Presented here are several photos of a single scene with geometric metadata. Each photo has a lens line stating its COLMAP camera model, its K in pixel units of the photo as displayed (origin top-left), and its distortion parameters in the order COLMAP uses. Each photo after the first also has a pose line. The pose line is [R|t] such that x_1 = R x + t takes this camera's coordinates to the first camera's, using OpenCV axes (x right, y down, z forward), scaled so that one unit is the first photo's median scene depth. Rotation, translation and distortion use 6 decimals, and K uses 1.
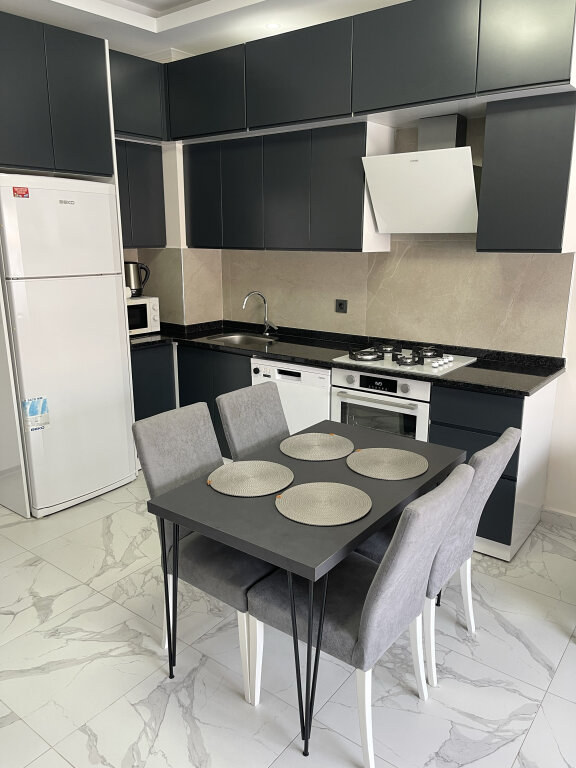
lens RADIAL K [[583.6, 0, 289.1], [0, 583.6, 386.1], [0, 0, 1]] dist [0.033264, -0.017945]
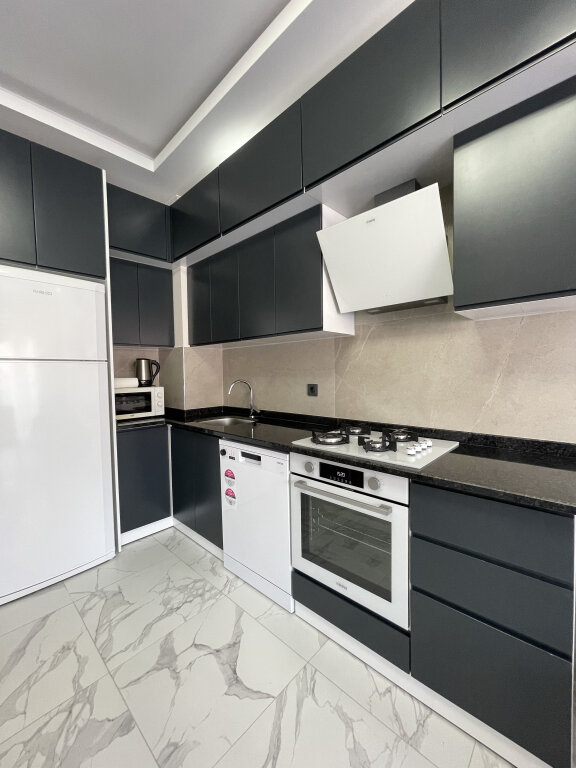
lens RADIAL K [[309.0, 0, 284.4], [0, 309.0, 383.0], [0, 0, 1]] dist [0.000807, -0.001401]
pose [[0.993878, -0.013212, -0.109693, 0.113908], [-0.010153, 0.977702, -0.209753, -0.034645], [0.110019, 0.209582, 0.971582, 0.502542]]
